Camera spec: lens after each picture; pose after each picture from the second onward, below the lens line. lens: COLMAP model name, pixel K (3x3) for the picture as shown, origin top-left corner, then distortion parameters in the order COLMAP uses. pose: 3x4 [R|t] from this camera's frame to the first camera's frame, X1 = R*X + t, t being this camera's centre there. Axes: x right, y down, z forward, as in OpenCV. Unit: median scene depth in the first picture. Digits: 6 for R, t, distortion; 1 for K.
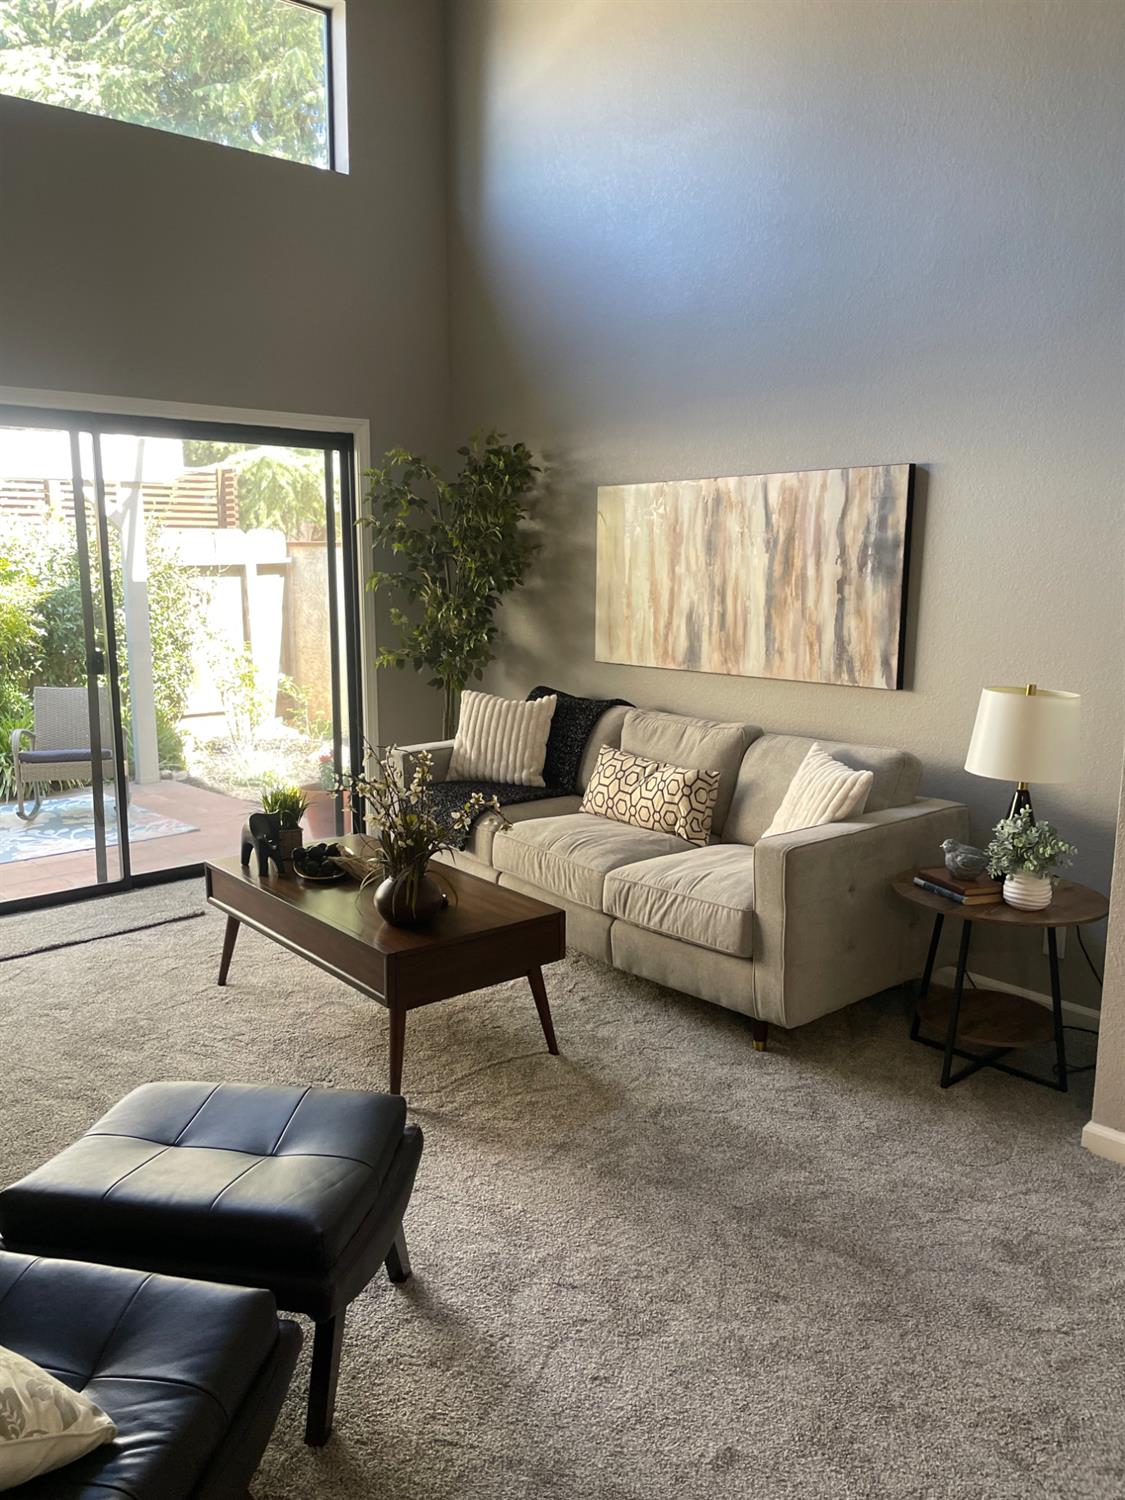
lens RADIAL K [[1128.7, 0, 559.9], [0, 1128.7, 749.2], [0, 0, 1]] dist [-0.002314, -0.004253]
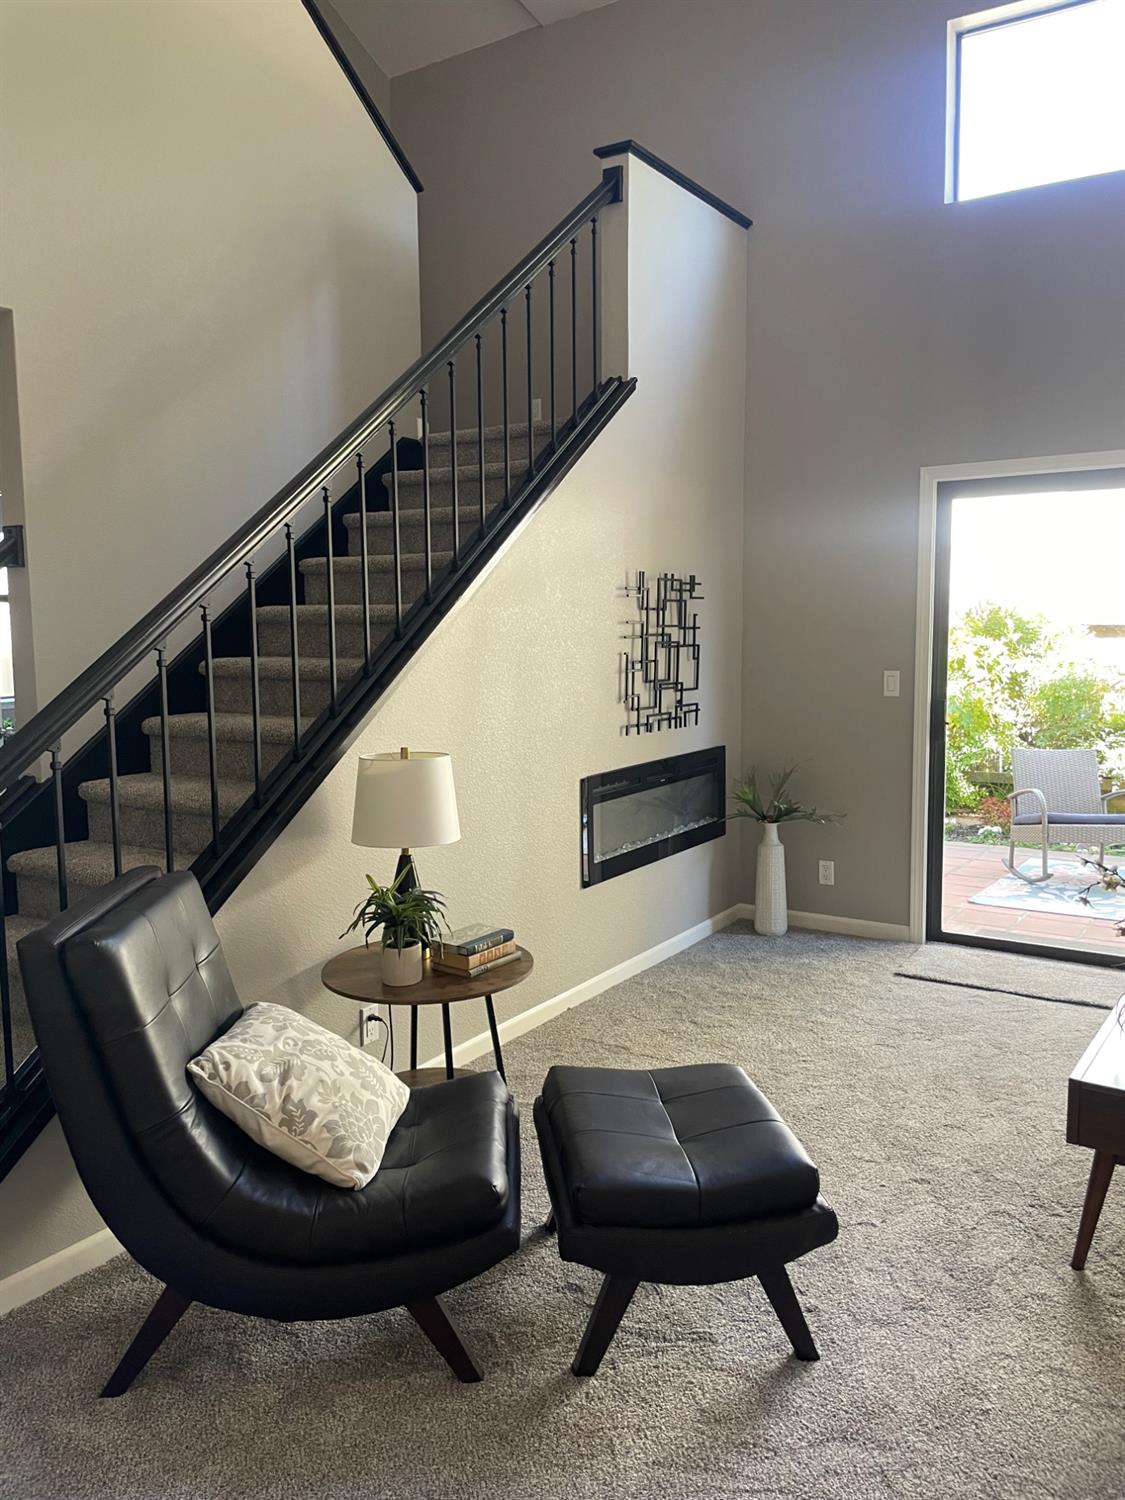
lens RADIAL K [[1128.7, 0, 560.8], [0, 1128.7, 748.8], [0, 0, 1]] dist [-0.002314, -0.004253]
pose [[0.286741, 0.107486, -0.951959, 0.689725], [-0.155388, 0.985746, 0.064496, -0.079666], [0.945322, 0.129430, 0.299356, 0.457791]]
